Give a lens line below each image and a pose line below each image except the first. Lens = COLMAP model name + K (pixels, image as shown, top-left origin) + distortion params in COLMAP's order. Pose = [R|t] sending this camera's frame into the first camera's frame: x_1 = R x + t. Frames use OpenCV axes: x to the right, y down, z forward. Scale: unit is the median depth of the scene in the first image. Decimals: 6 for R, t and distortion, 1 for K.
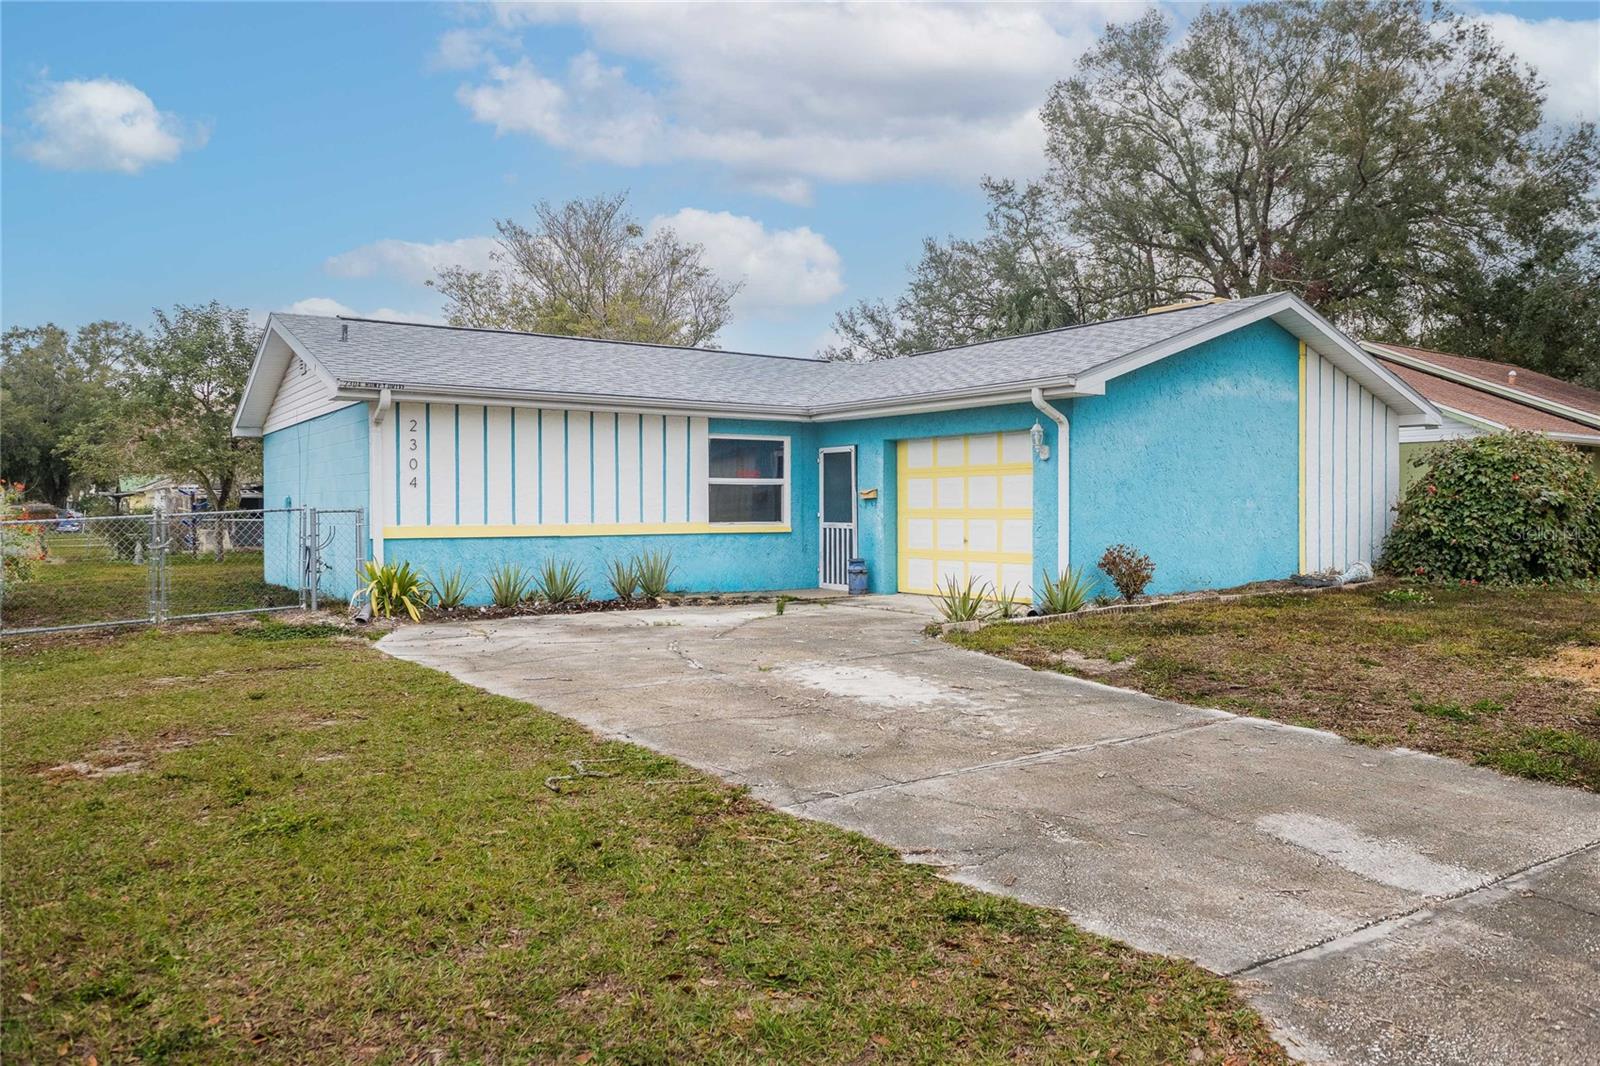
lens RADIAL K [[1093.5, 0, 801.7], [0, 1093.5, 514.4], [0, 0, 1]] dist [-0.048636, 0.001007]
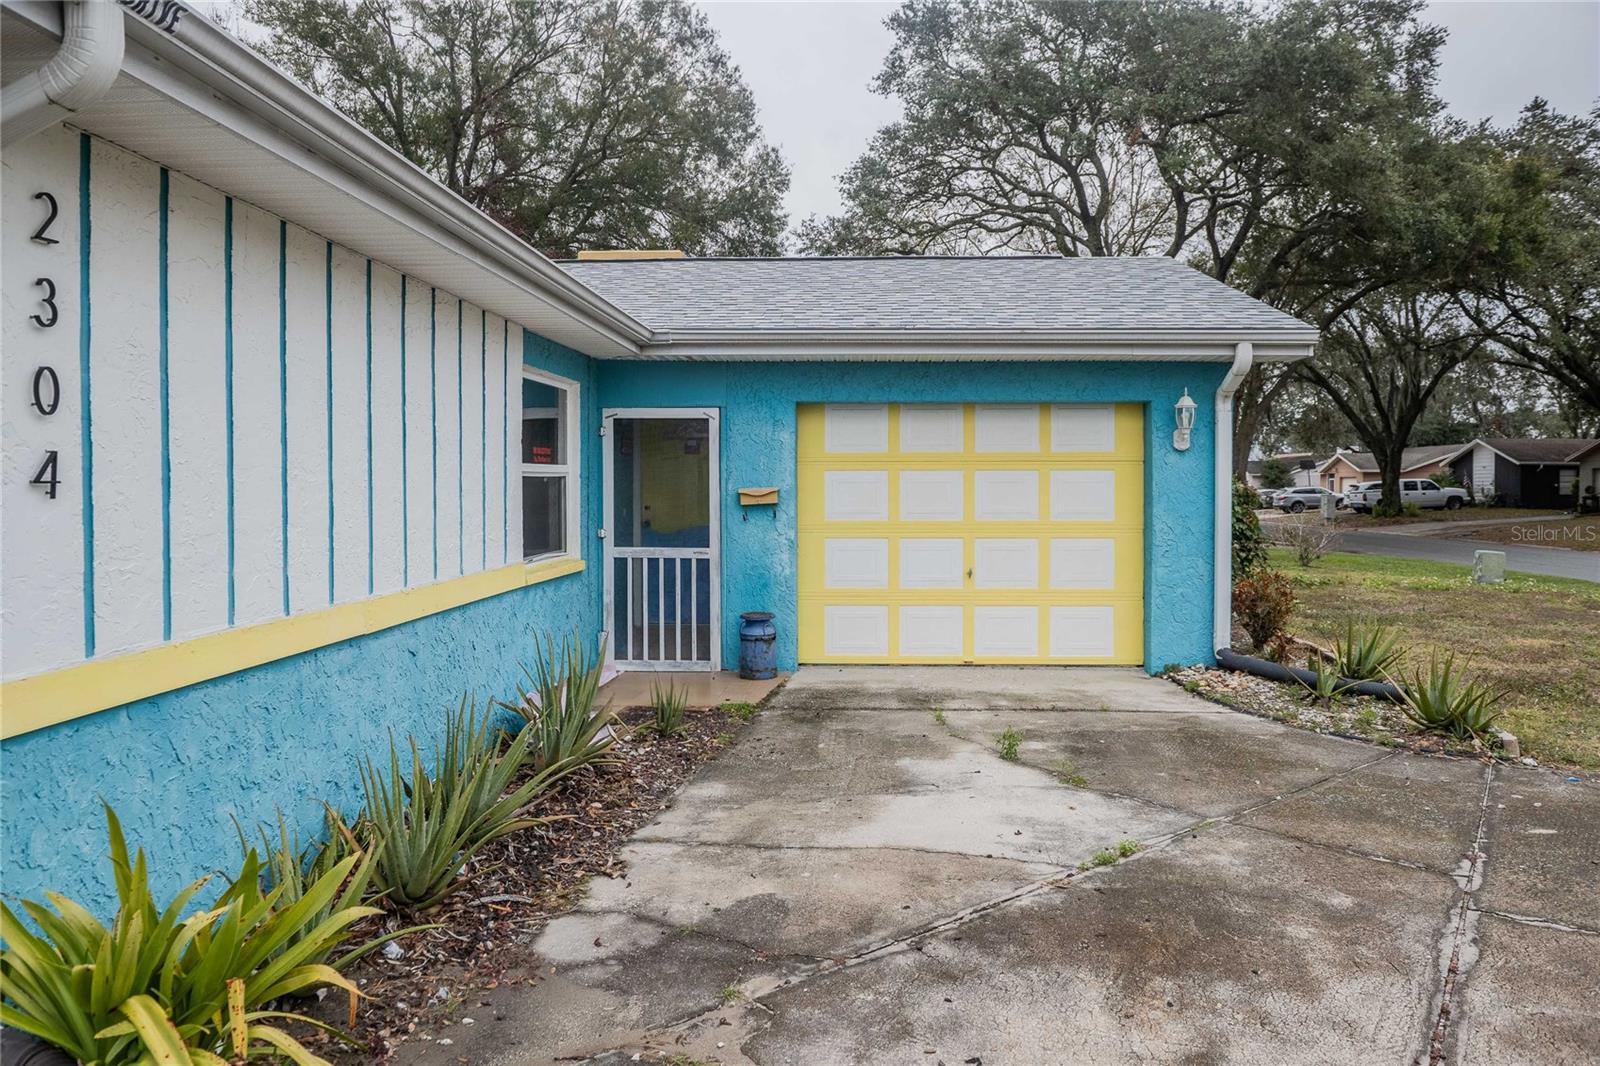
lens RADIAL K [[1093.5, 0, 801.7], [0, 1093.5, 514.4], [0, 0, 1]] dist [-0.048636, 0.001007]
pose [[0.618701, -0.019188, 0.785392, -0.366324], [0.002887, 0.999750, 0.022150, -0.021628], [-0.785622, -0.011437, 0.618602, 0.631021]]
